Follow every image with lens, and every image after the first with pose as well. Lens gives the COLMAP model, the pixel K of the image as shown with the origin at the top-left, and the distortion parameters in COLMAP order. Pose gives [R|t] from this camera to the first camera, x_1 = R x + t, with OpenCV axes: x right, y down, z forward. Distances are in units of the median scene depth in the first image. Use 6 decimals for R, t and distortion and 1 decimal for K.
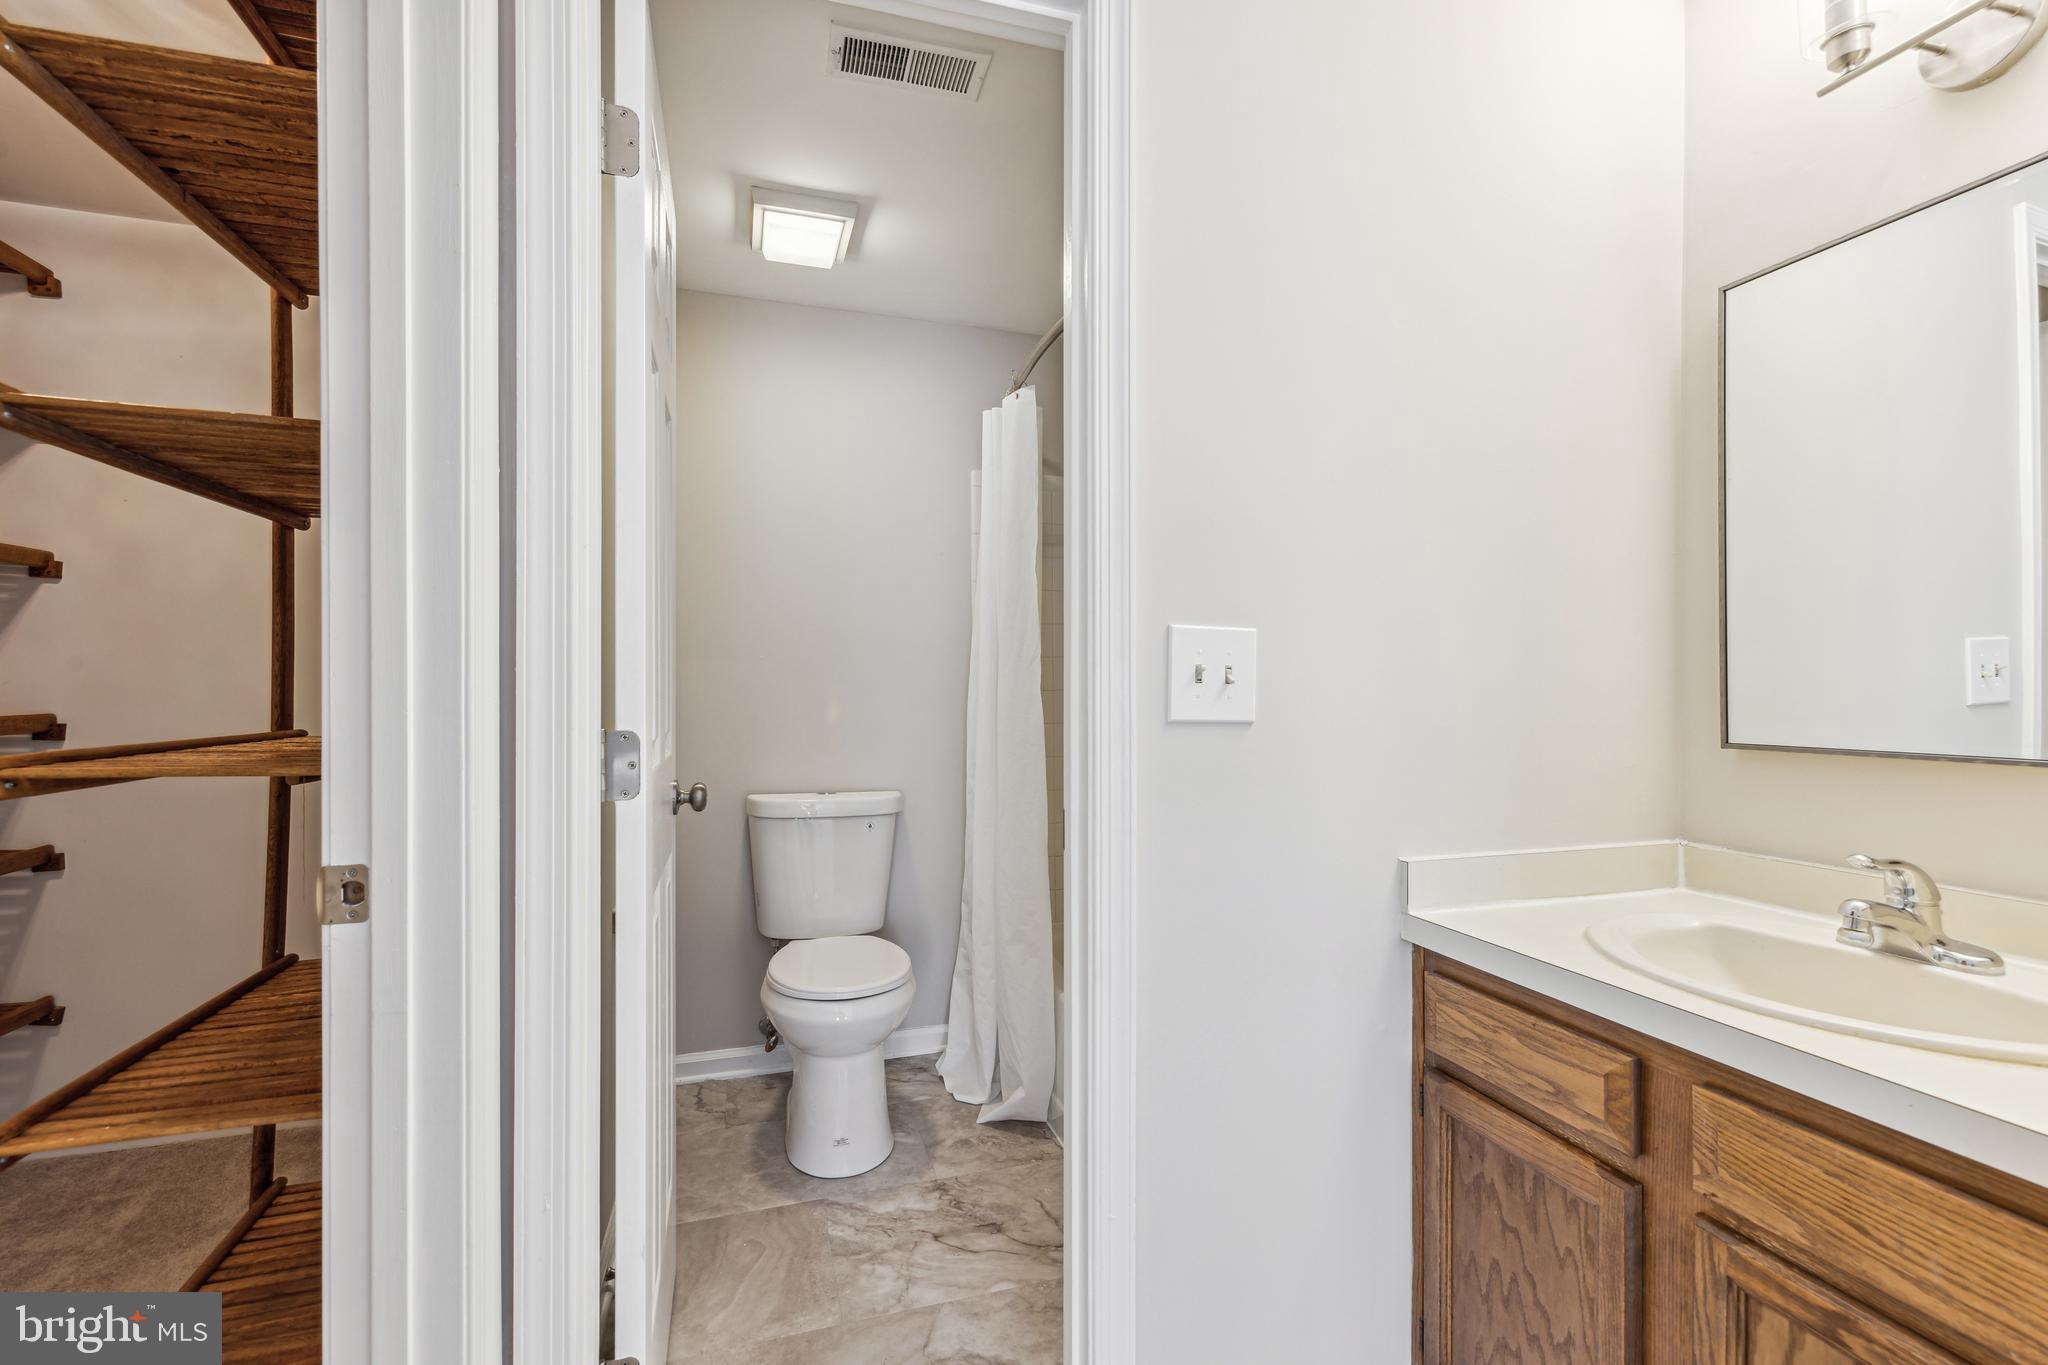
lens RADIAL K [[881.6, 0, 1025.3], [0, 881.6, 685.6], [0, 0, 1]] dist [0.000693, 0.000348]
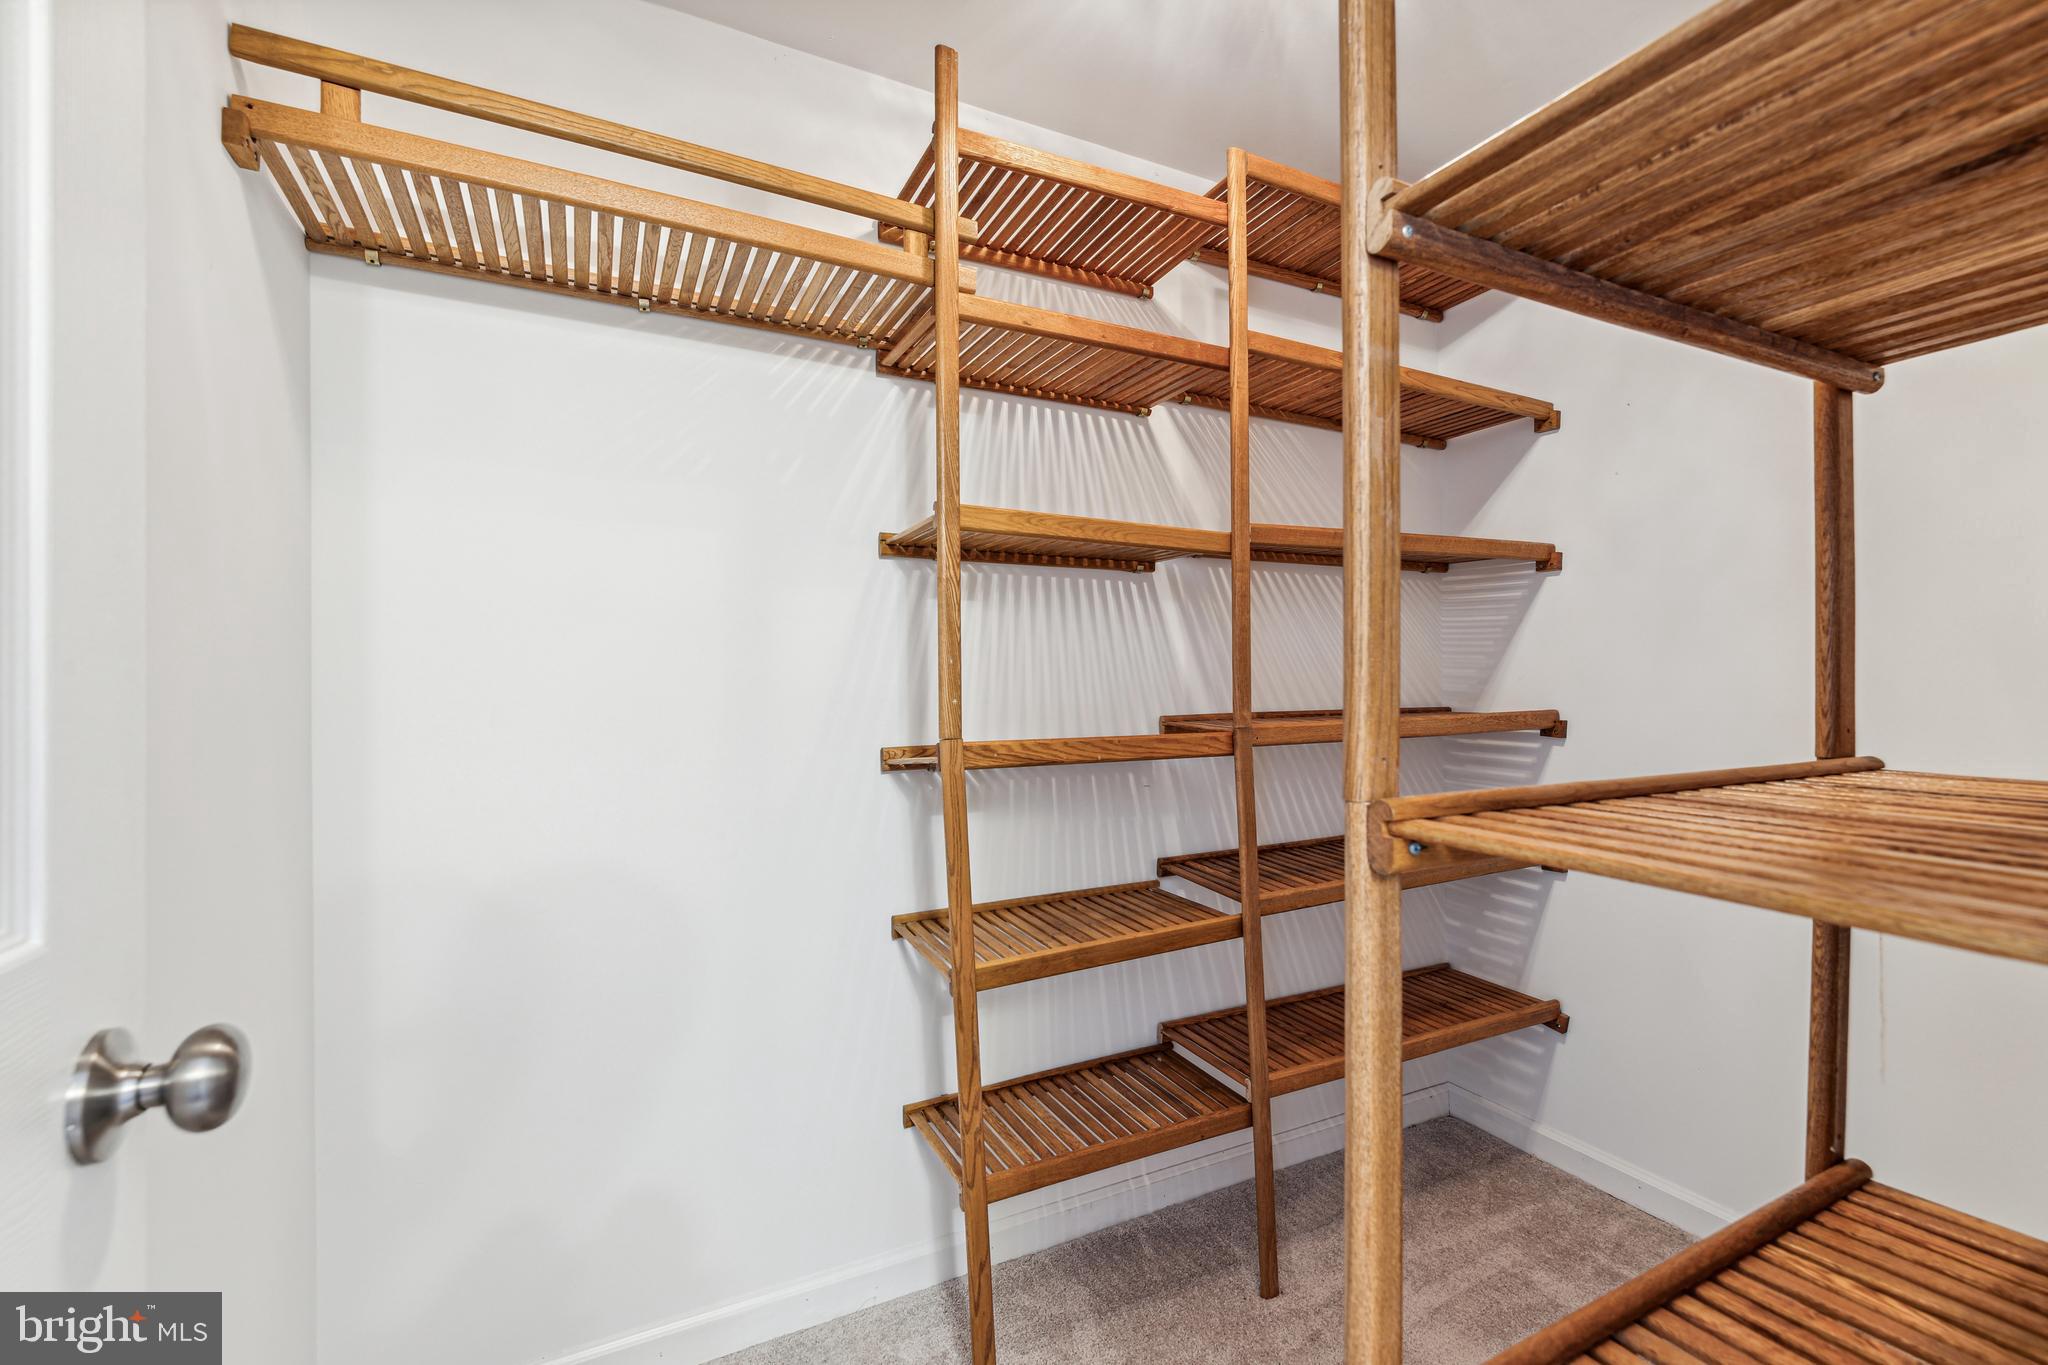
lens RADIAL K [[881.6, 0, 1025.3], [0, 881.6, 685.6], [0, 0, 1]] dist [0.000693, 0.000348]
pose [[0.171130, -0.003075, -0.985244, -0.373183], [0.010623, 0.999943, -0.001276, 0.000536], [0.985191, -0.010248, 0.171153, 0.391971]]
